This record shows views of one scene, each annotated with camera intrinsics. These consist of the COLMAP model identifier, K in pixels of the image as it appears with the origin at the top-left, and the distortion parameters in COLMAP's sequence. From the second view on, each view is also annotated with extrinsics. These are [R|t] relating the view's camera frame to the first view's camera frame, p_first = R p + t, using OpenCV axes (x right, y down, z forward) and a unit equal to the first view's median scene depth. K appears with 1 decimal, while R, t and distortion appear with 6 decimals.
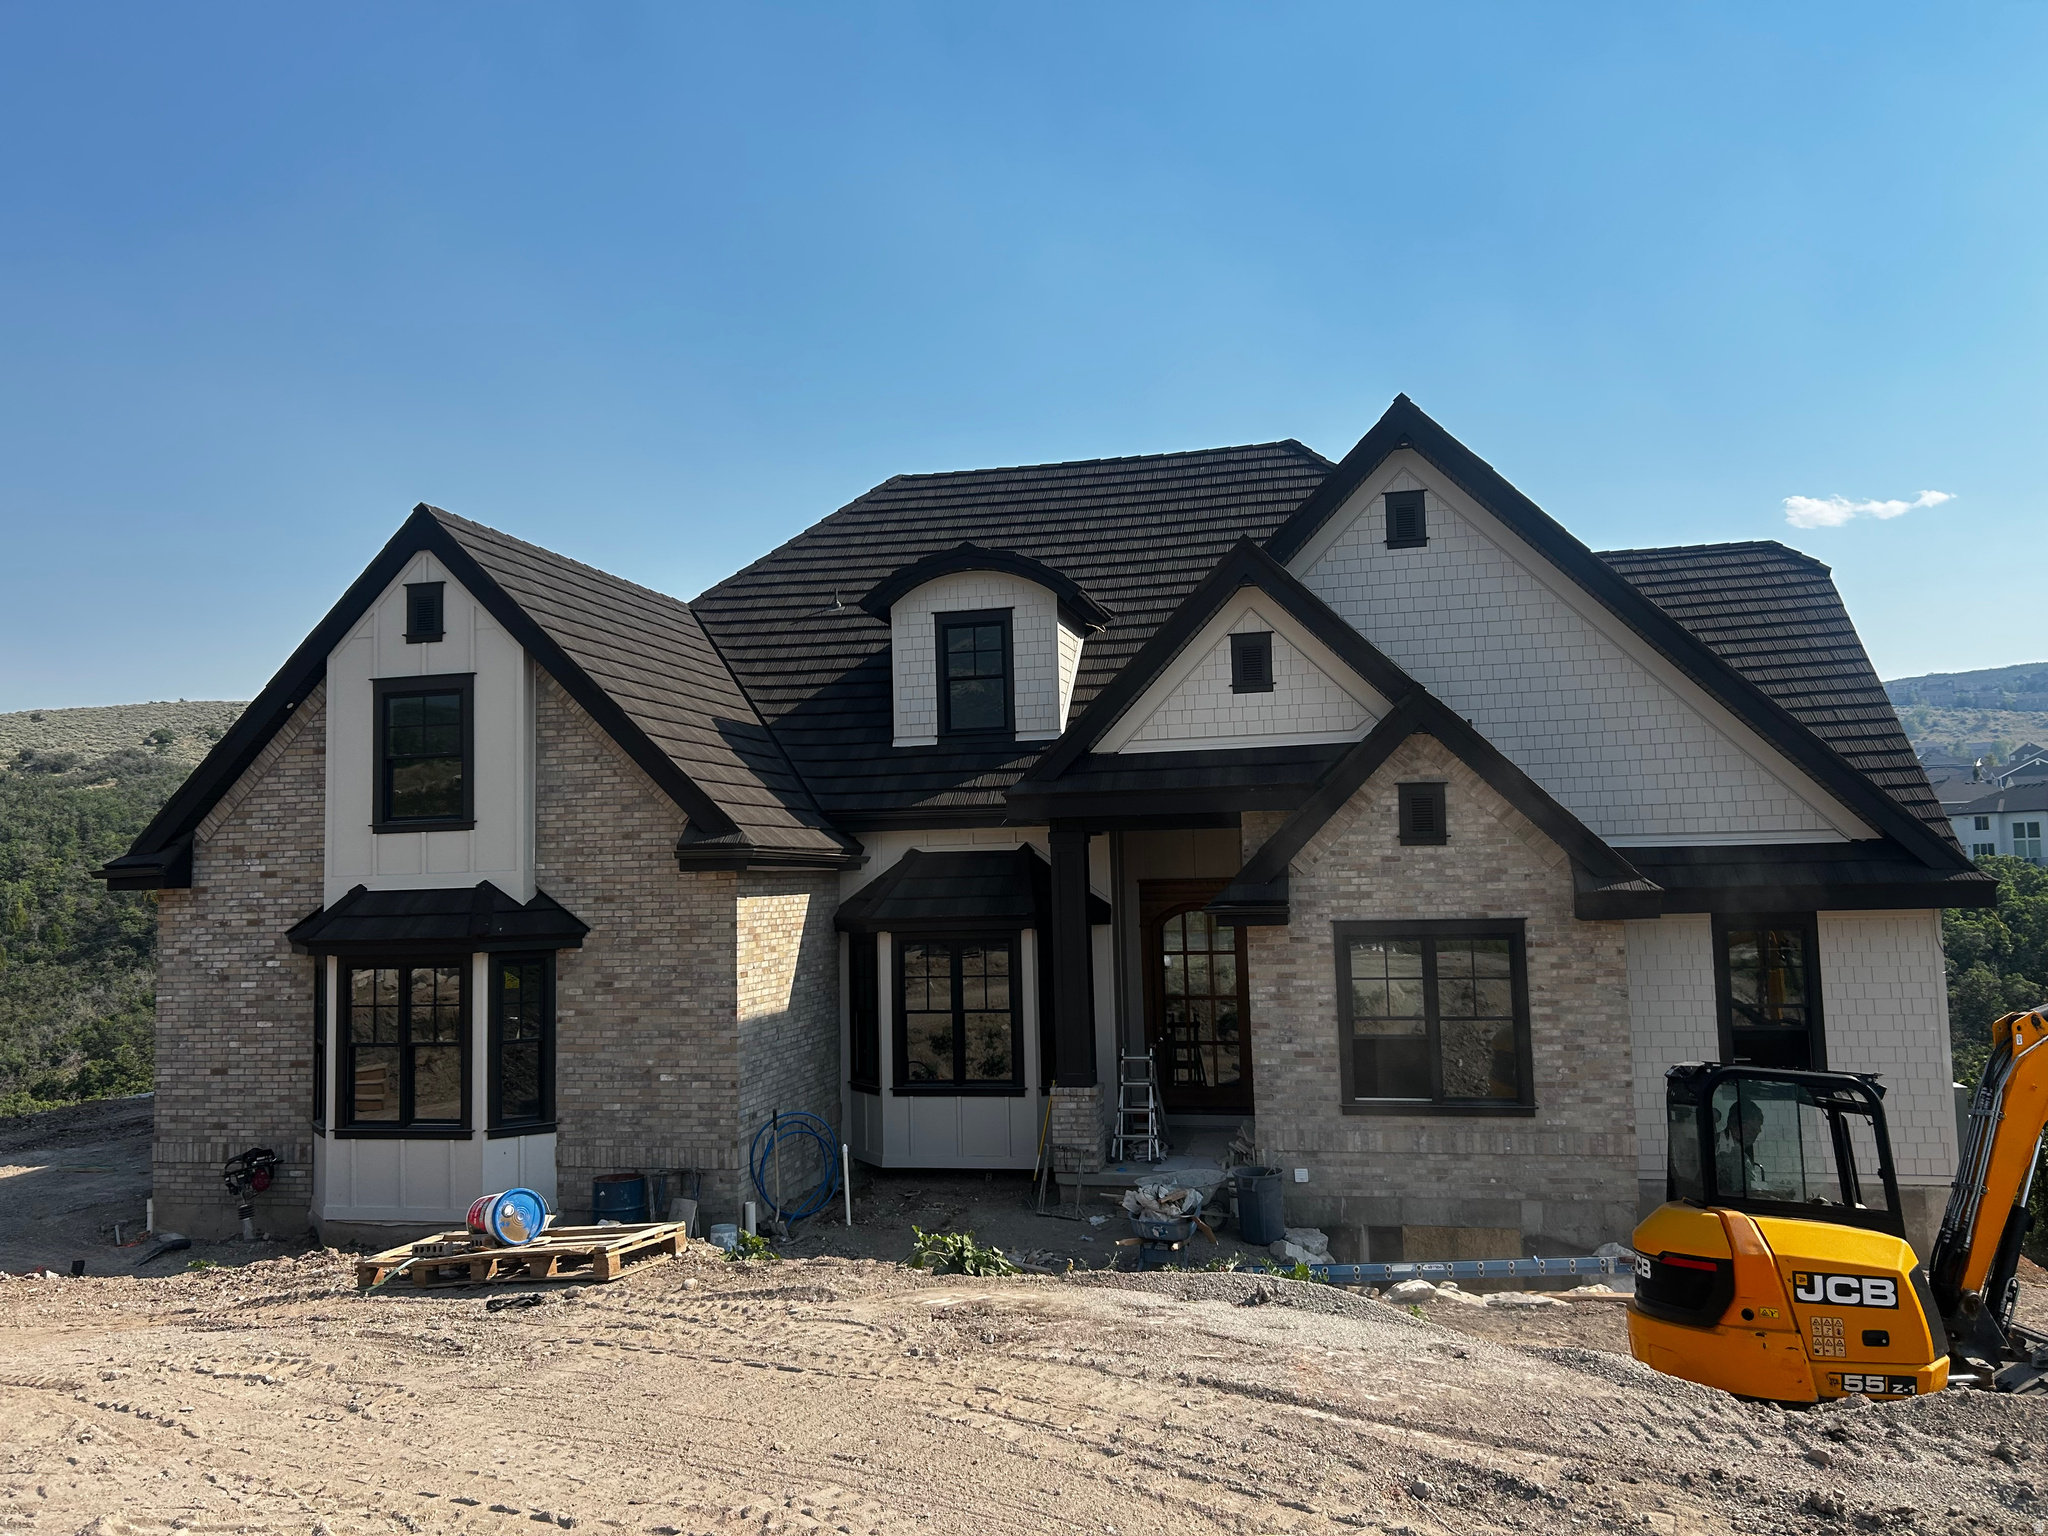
lens RADIAL K [[1531.1, 0, 1132.4], [0, 1531.1, 733.6], [0, 0, 1]] dist [0.057398, -0.063072]
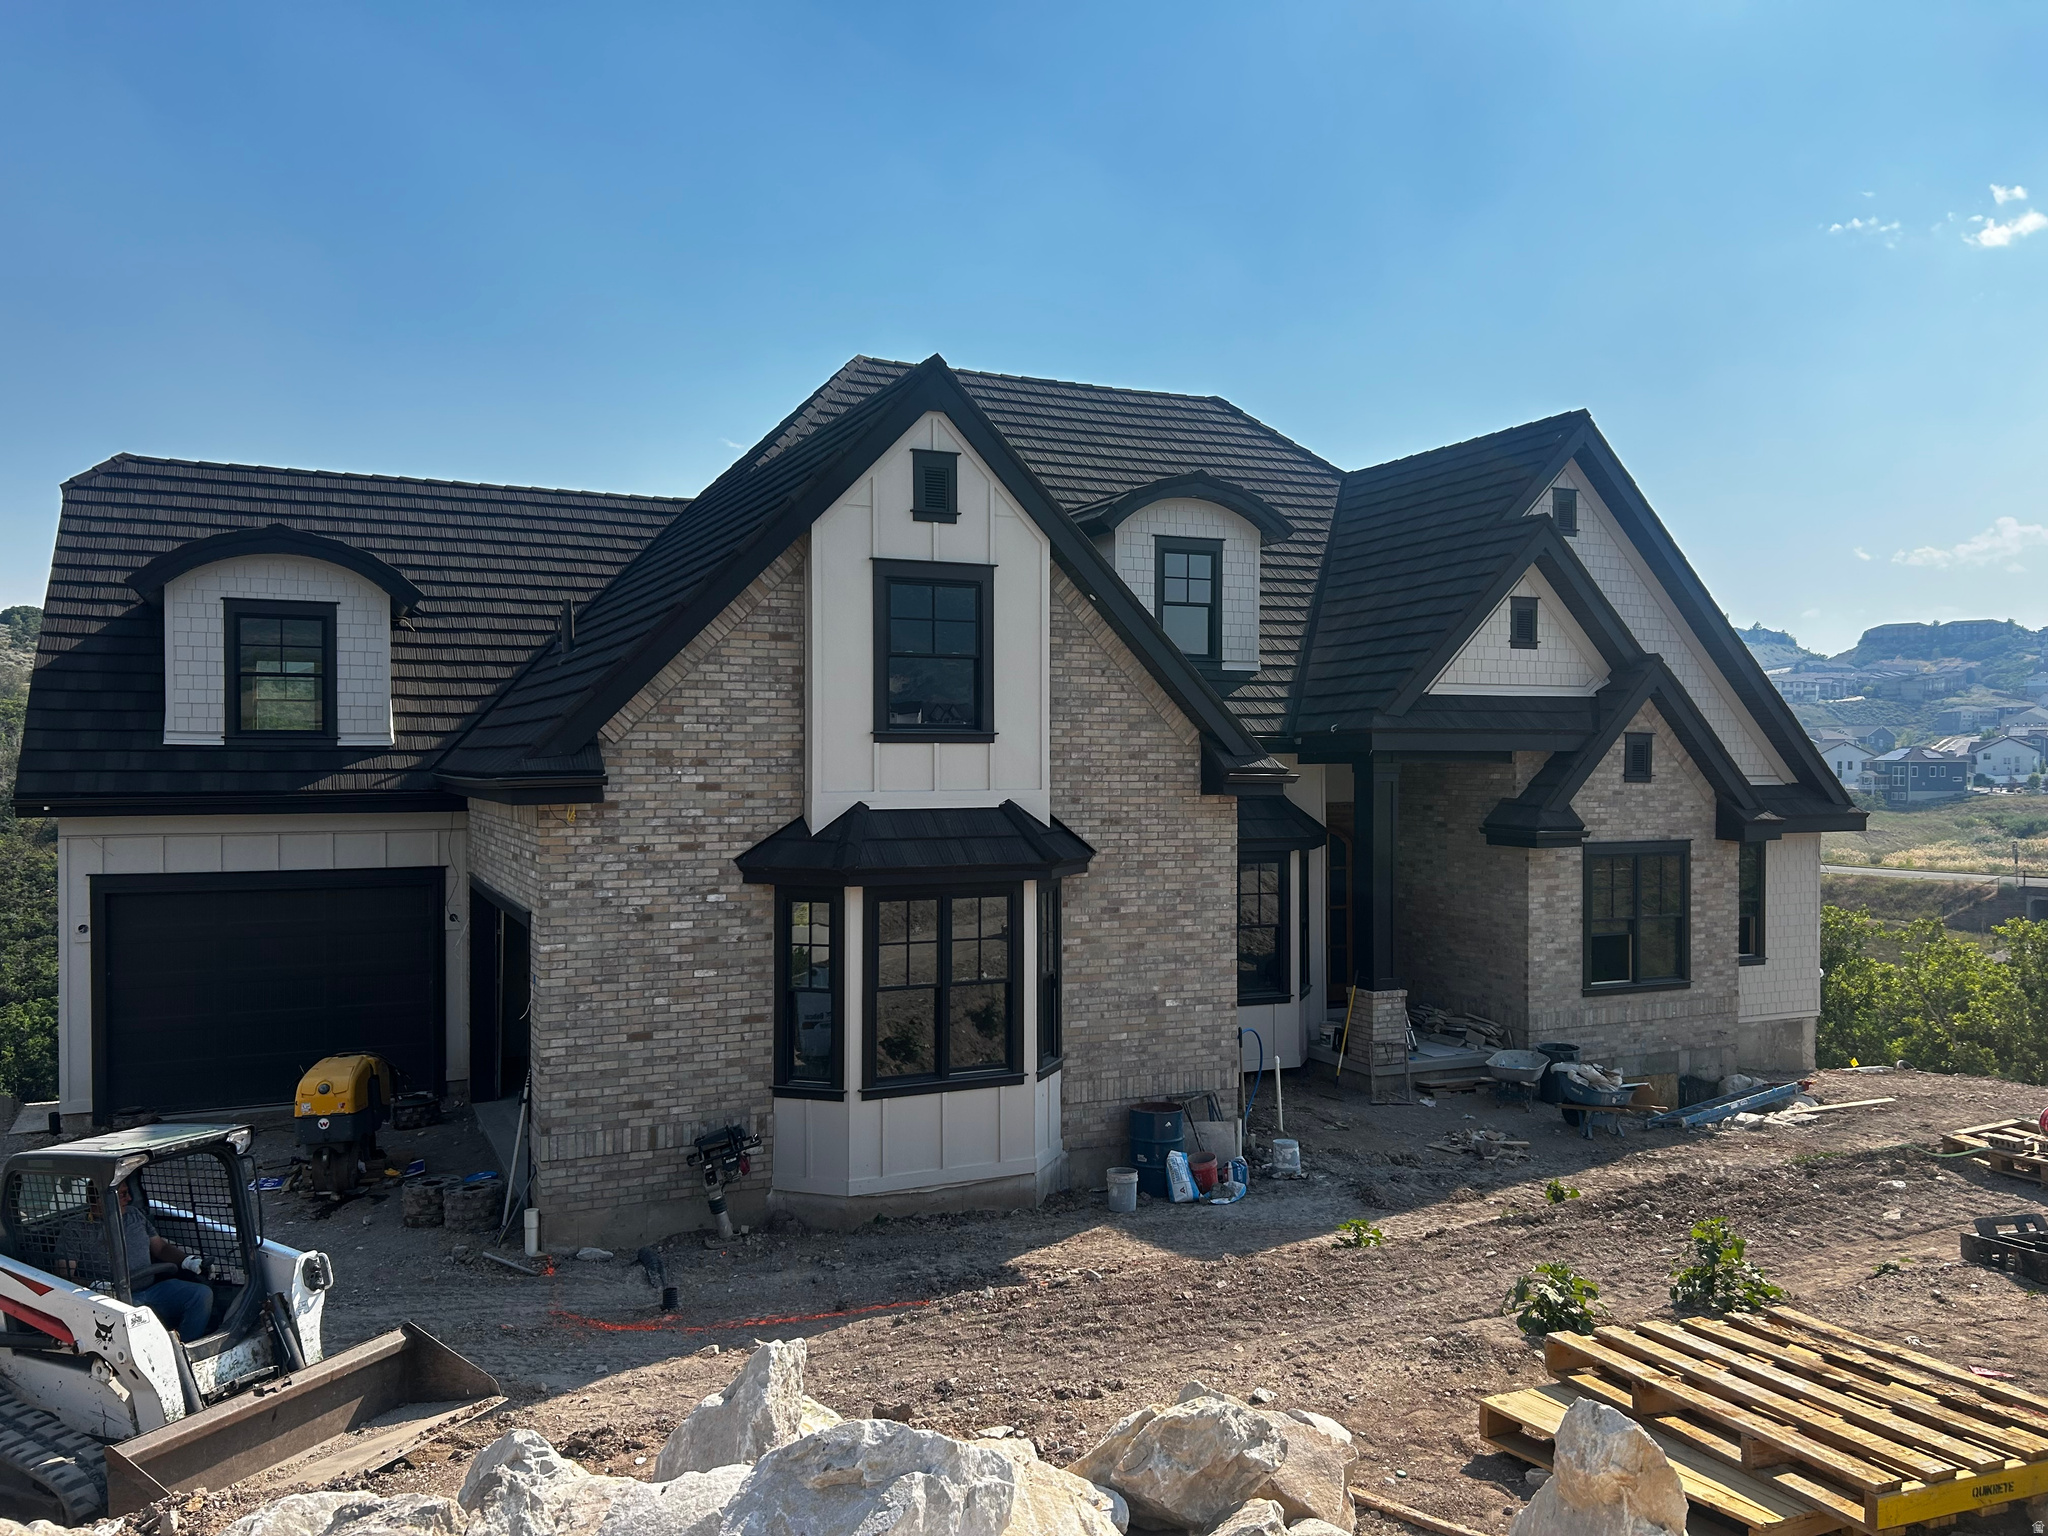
lens RADIAL K [[1531.1, 0, 1084.6], [0, 1531.1, 754.2], [0, 0, 1]] dist [0.057398, -0.063072]
pose [[0.790666, 0.030523, 0.611487, -0.922074], [-0.075381, 0.996011, 0.047752, 0.022731], [-0.607590, -0.083850, 0.789813, 0.270587]]
